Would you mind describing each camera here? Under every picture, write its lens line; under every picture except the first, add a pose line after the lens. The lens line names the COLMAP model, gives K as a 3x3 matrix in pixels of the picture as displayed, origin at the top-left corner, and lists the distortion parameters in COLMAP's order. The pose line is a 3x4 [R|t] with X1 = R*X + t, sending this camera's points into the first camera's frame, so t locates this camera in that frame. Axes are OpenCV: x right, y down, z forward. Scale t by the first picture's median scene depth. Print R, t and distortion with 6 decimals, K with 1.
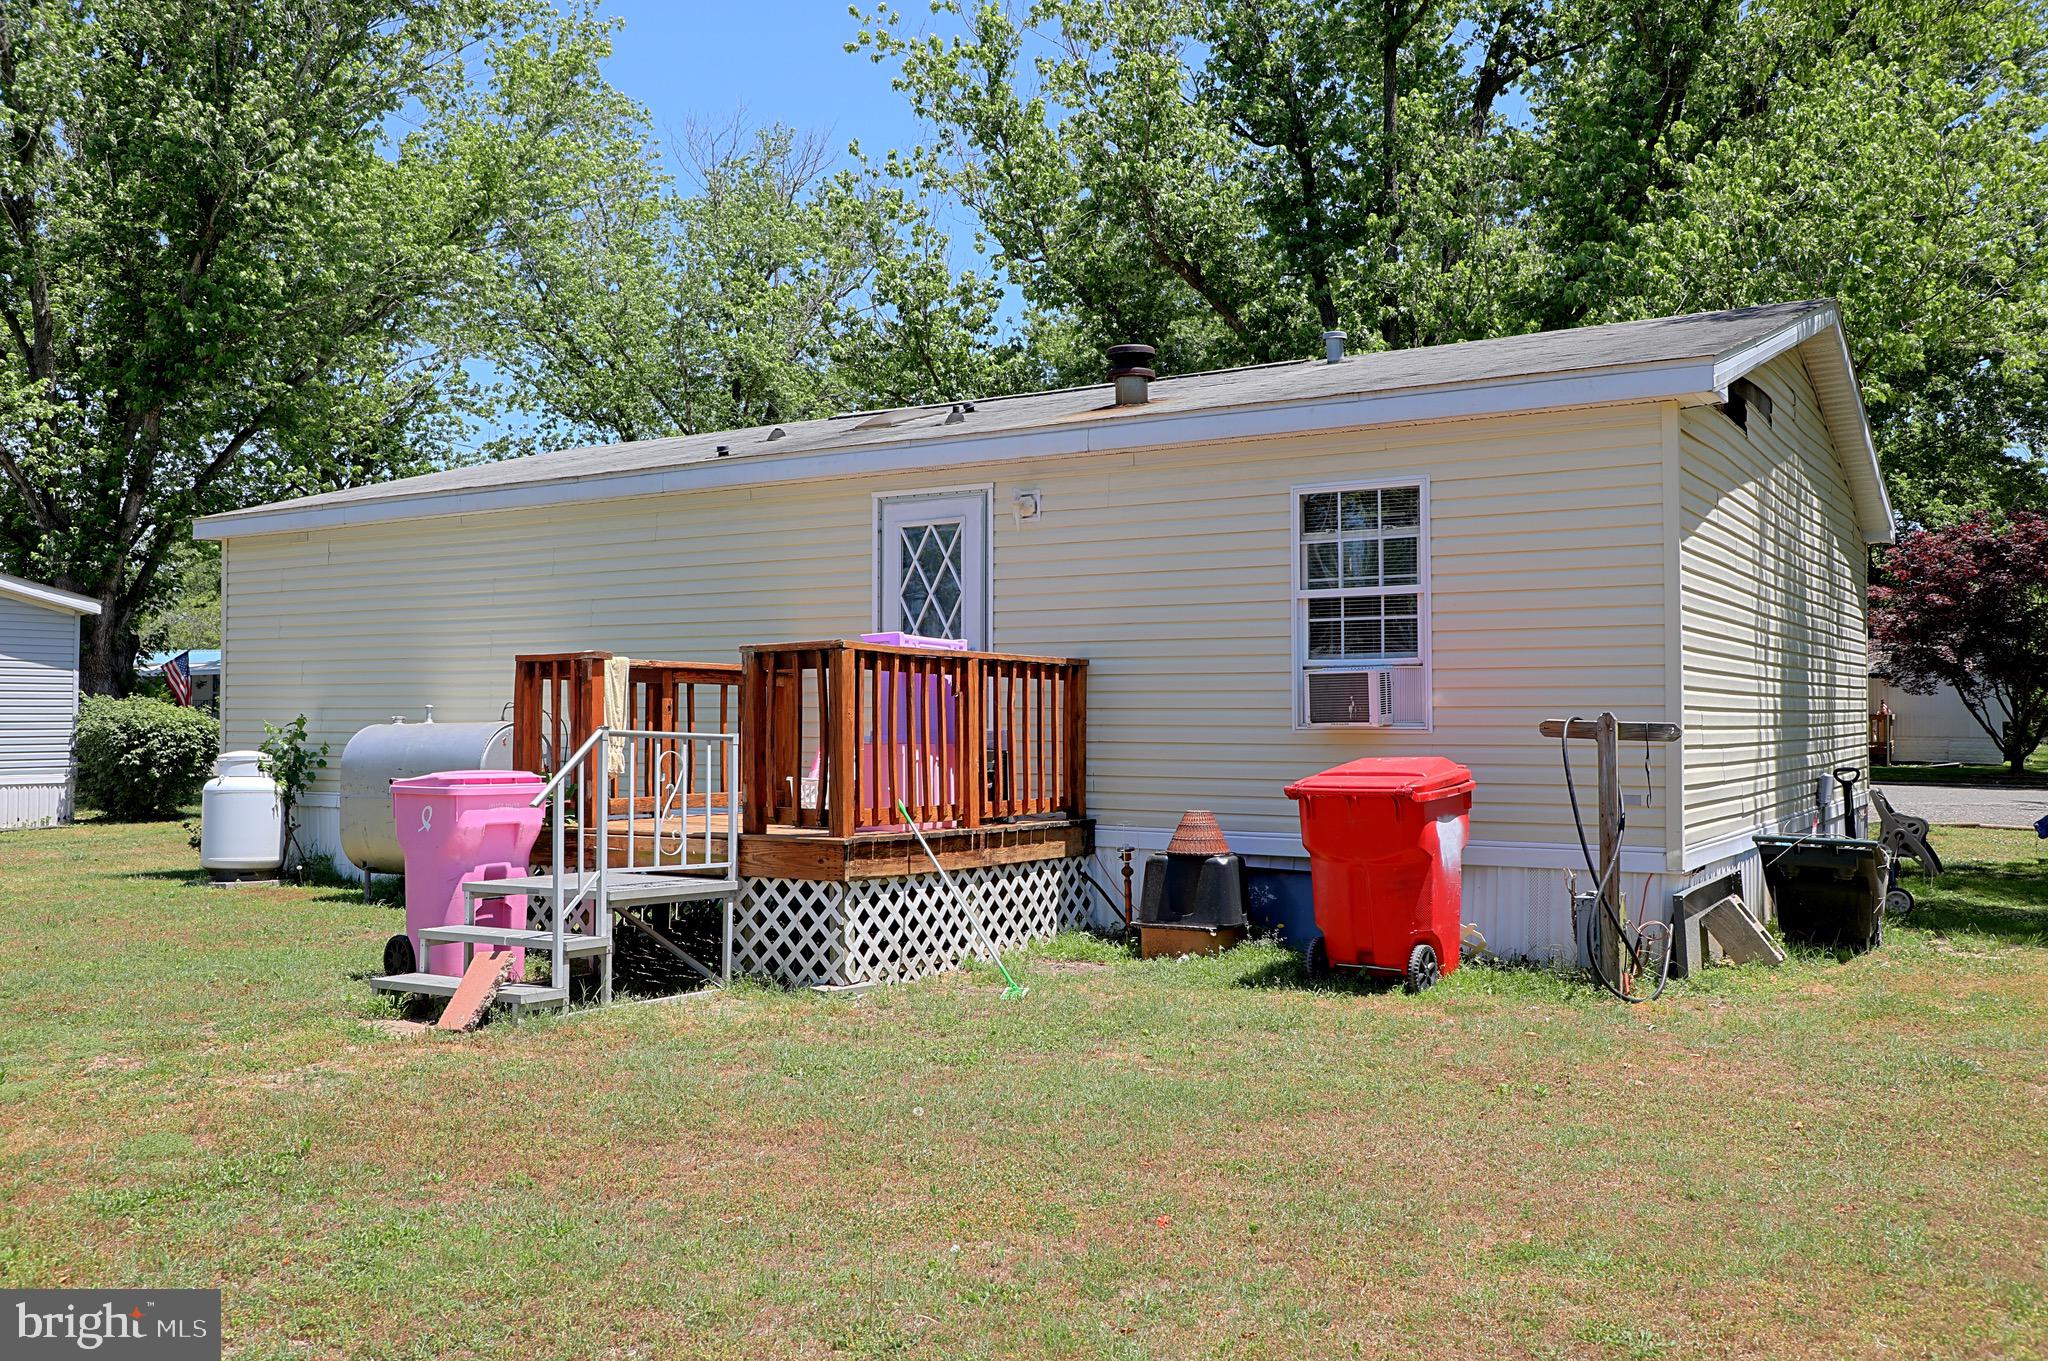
lens RADIAL K [[1539.7, 0, 1022.0], [0, 1539.7, 626.0], [0, 0, 1]] dist [-0.002254, 0.000501]
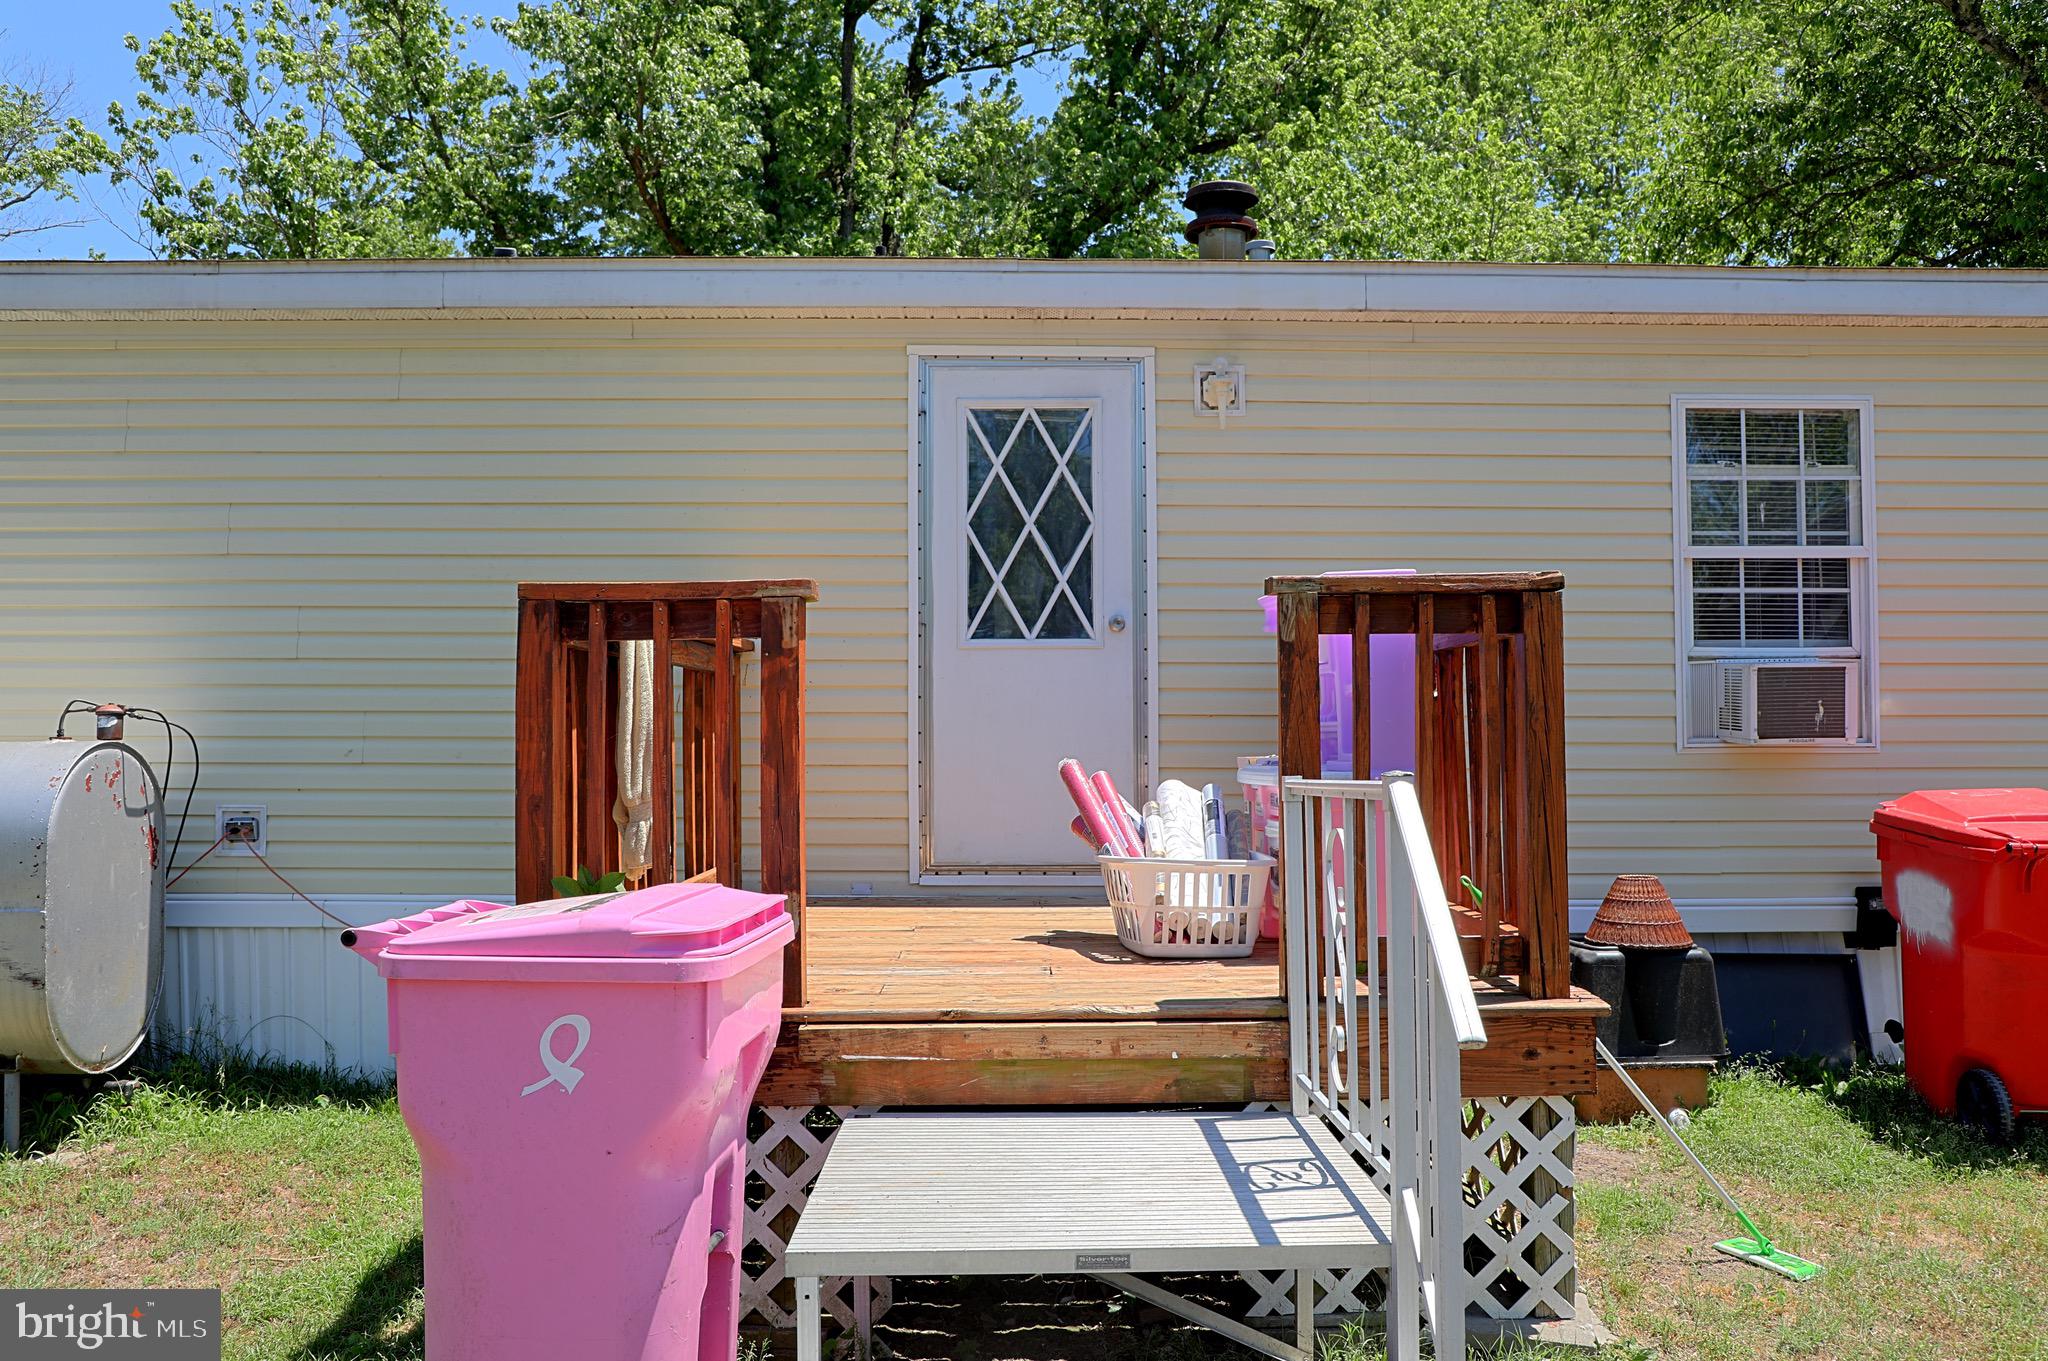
lens RADIAL K [[1441.2, 0, 1029.1], [0, 1441.2, 686.2], [0, 0, 1]] dist [-0.025786, 0.000910]
pose [[0.859498, 0.012700, 0.510981, -0.349889], [-0.031803, 0.999083, 0.028663, 0.026515], [-0.510148, -0.040886, 0.859114, 0.525676]]
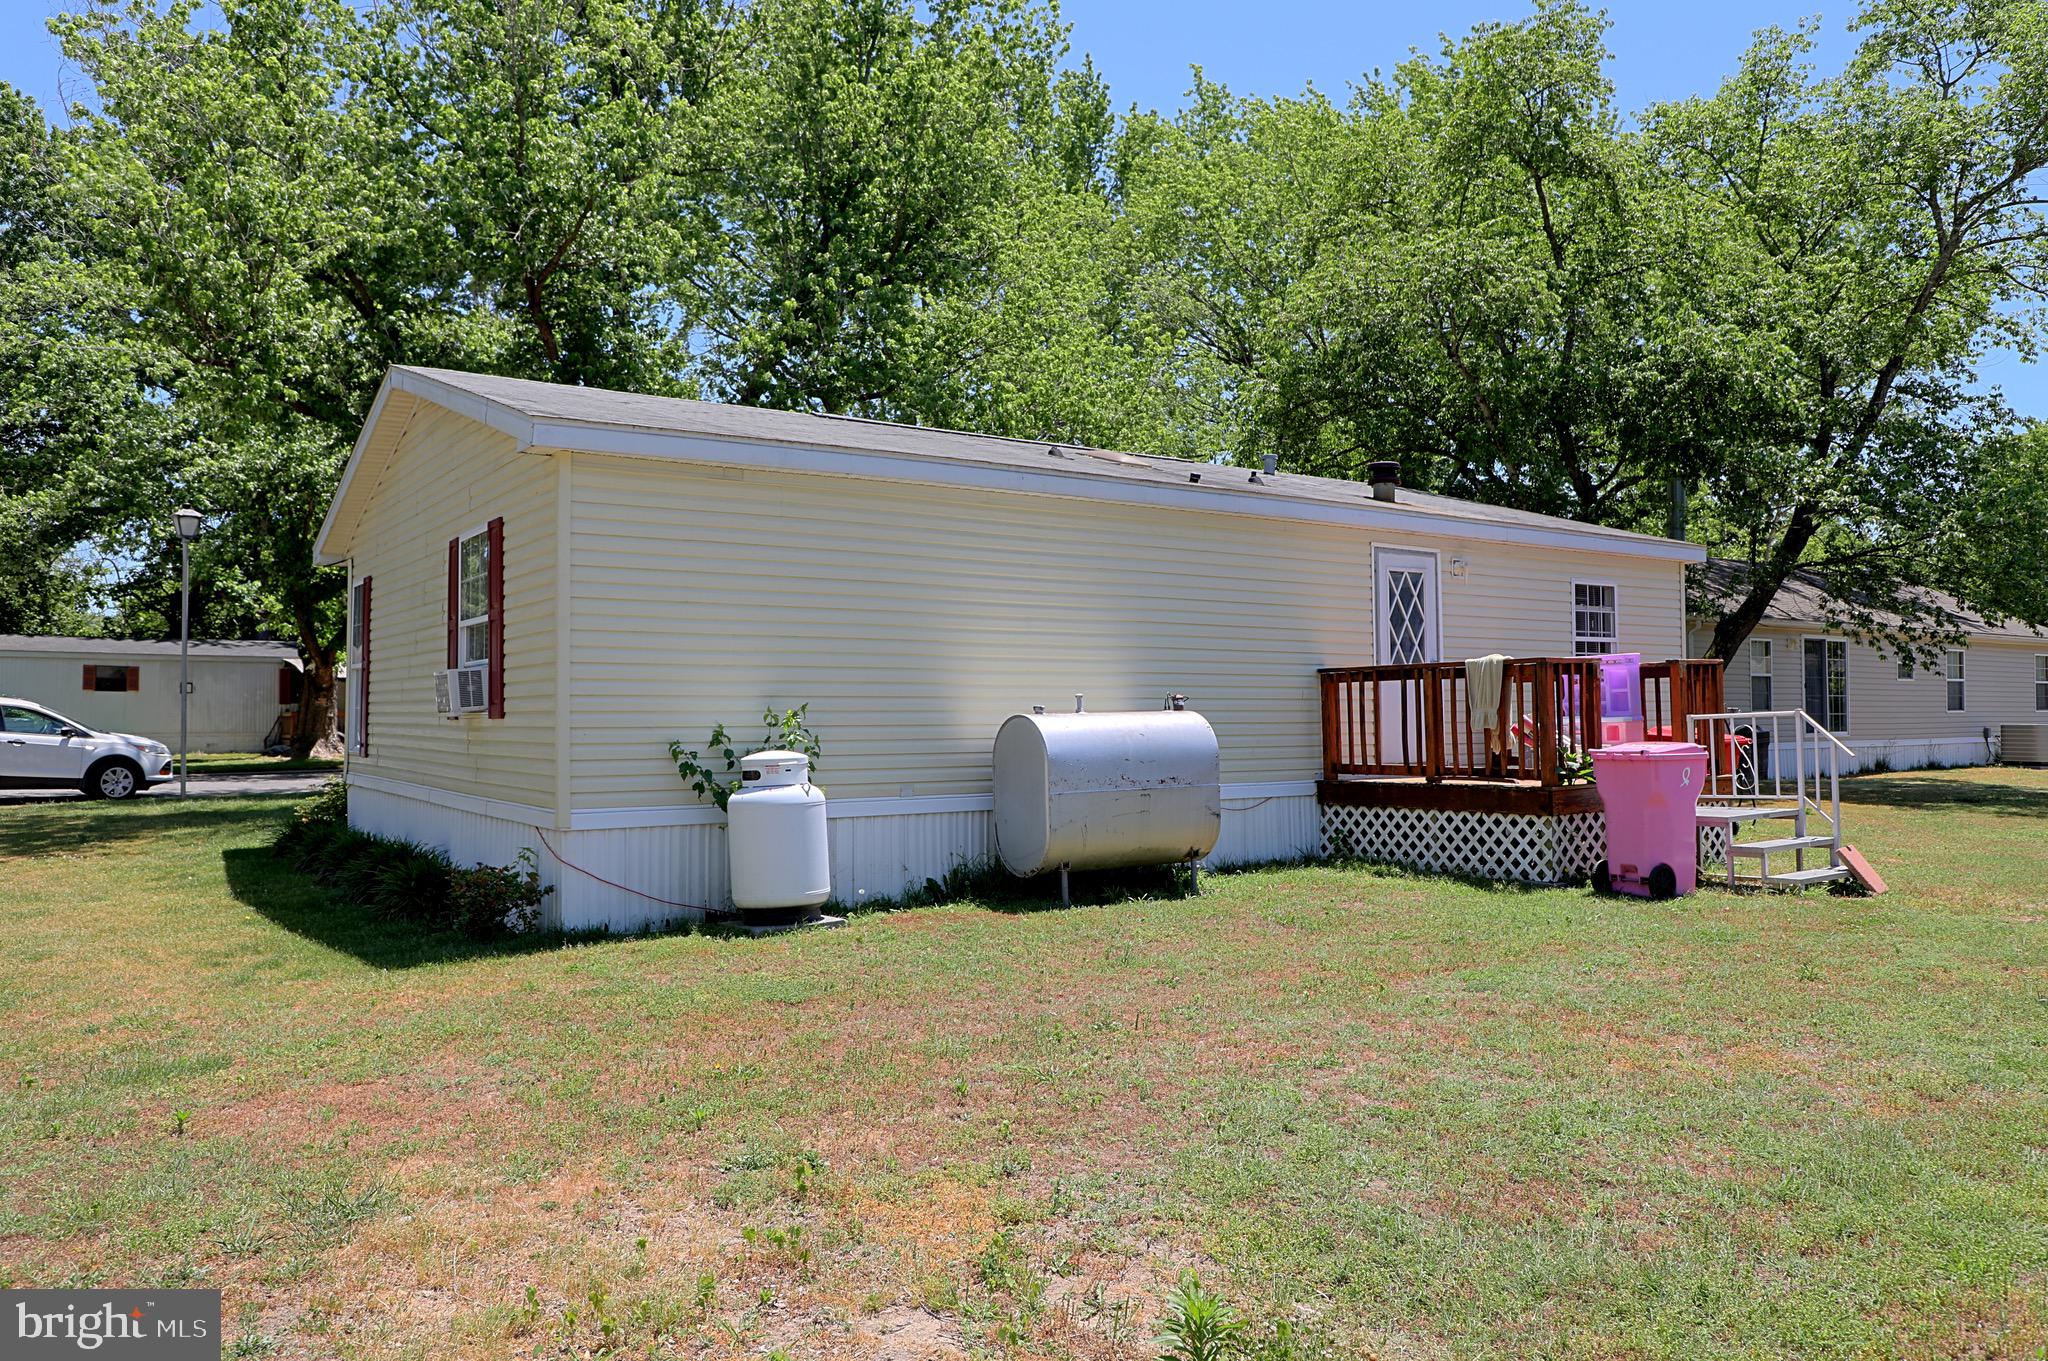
lens RADIAL K [[1441.2, 0, 1029.1], [0, 1441.2, 686.2], [0, 0, 1]] dist [-0.025786, 0.000910]
pose [[0.415948, 0.021329, 0.909138, -1.450827], [-0.040204, 0.999179, -0.005047, 0.063394], [-0.908499, -0.034452, 0.416464, 0.770758]]
